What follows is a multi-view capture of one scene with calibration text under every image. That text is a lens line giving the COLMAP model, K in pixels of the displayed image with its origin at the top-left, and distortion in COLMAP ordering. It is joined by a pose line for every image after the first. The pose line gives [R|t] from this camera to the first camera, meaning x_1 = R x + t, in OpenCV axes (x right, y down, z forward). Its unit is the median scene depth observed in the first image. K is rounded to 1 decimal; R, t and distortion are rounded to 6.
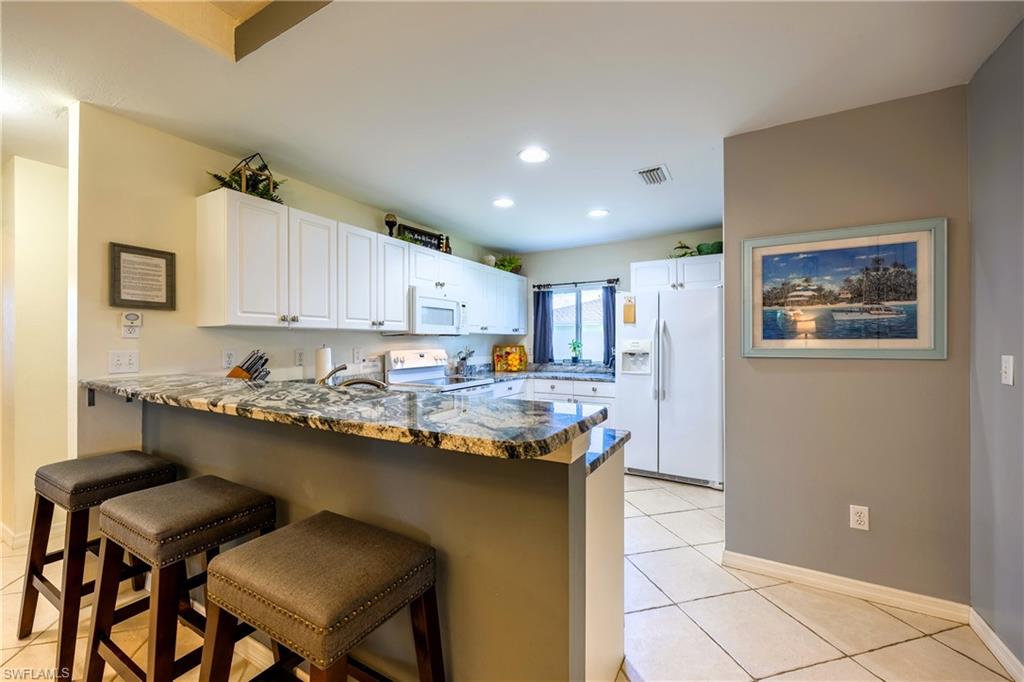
lens RADIAL K [[399.9, 0, 507.2], [0, 399.9, 343.3], [0, 0, 1]] dist [-0.003753, 0.000109]
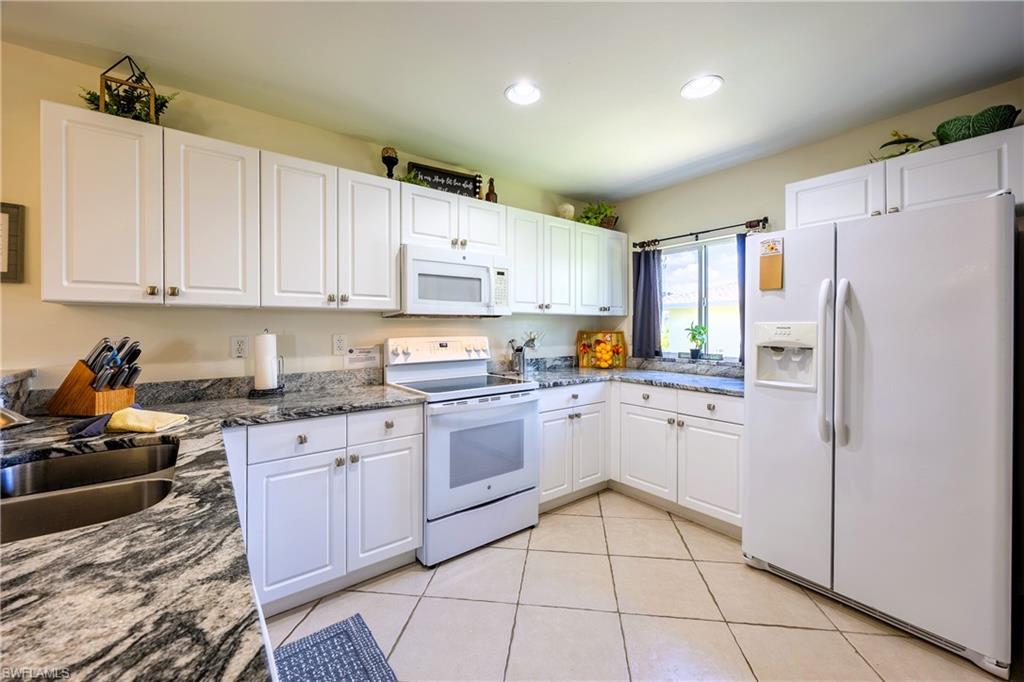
lens RADIAL K [[399.9, 0, 540.6], [0, 399.9, 328.5], [0, 0, 1]] dist [-0.003753, 0.000109]
pose [[0.939573, 0.002853, -0.342335, 0.187767], [-0.002063, 0.999994, 0.002670, -0.001023], [0.342341, -0.001802, 0.939574, 0.375560]]
